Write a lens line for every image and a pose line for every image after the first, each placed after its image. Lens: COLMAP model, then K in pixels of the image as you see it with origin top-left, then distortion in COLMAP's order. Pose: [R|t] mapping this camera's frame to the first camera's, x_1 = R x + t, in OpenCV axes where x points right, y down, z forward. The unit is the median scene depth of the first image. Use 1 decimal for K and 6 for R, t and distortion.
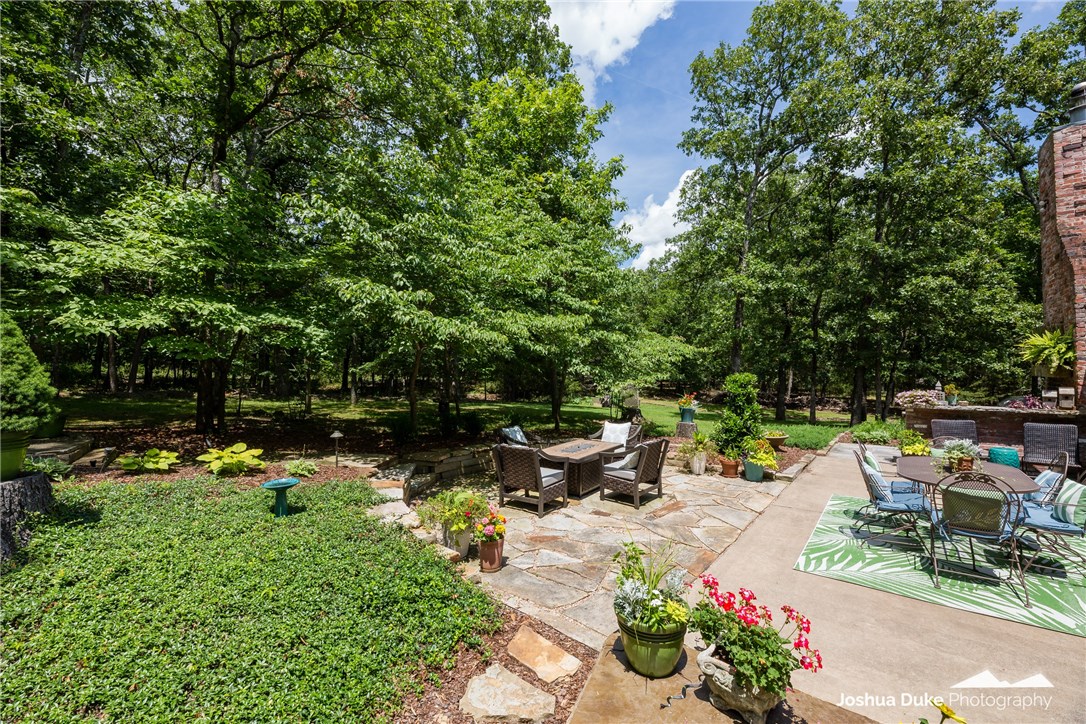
lens RADIAL K [[447.7, 0, 547.6], [0, 447.7, 363.4], [0, 0, 1]] dist [-0.003000, -0.002212]
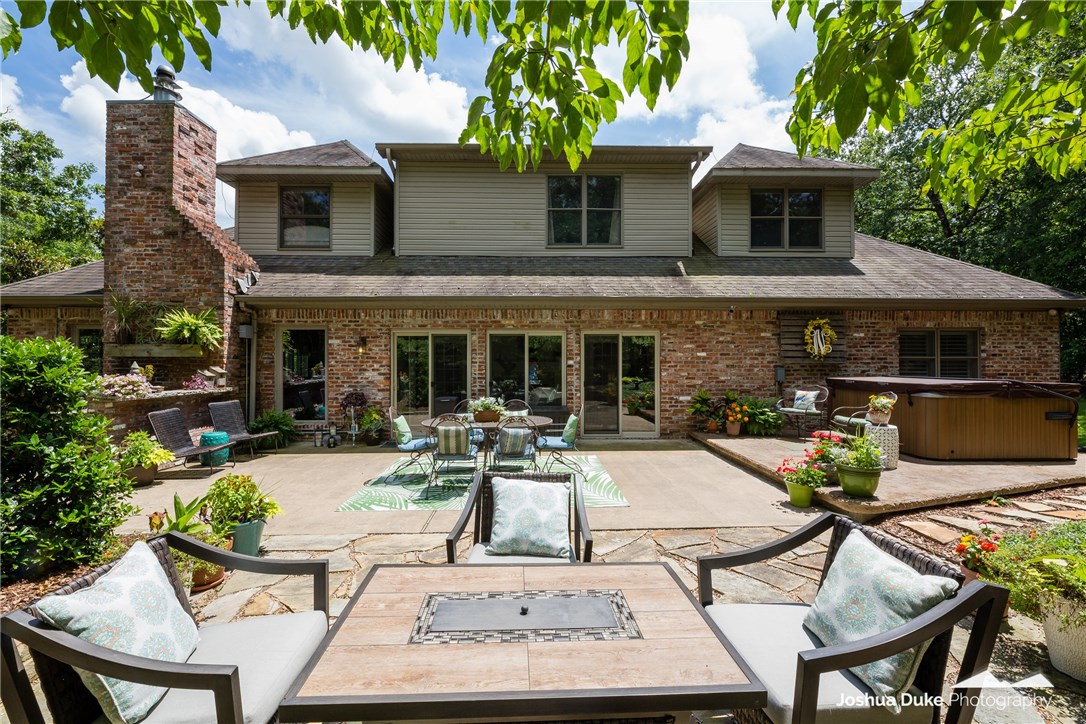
lens RADIAL K [[447.7, 0, 534.2], [0, 447.7, 359.8], [0, 0, 1]] dist [-0.003000, -0.002212]
pose [[-0.619620, 0.007694, 0.784864, -0.110343], [-0.008285, 0.999832, -0.016343, 0.046906], [-0.784858, -0.016629, -0.619452, 0.995239]]
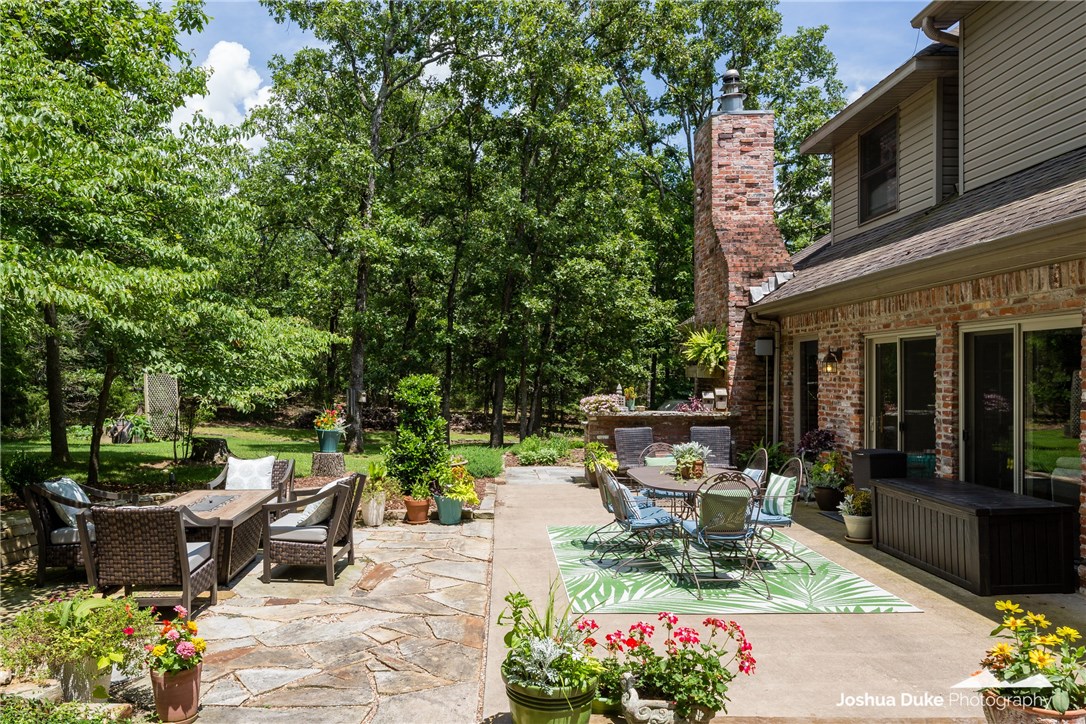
lens RADIAL K [[729.1, 0, 506.7], [0, 729.1, 389.2], [0, 0, 1]] dist [0.002926, 0.000731]
pose [[0.795373, -0.014904, 0.605937, -0.150058], [-0.004999, 0.999502, 0.031145, 0.008813], [-0.606100, -0.027801, 0.794902, 0.020997]]
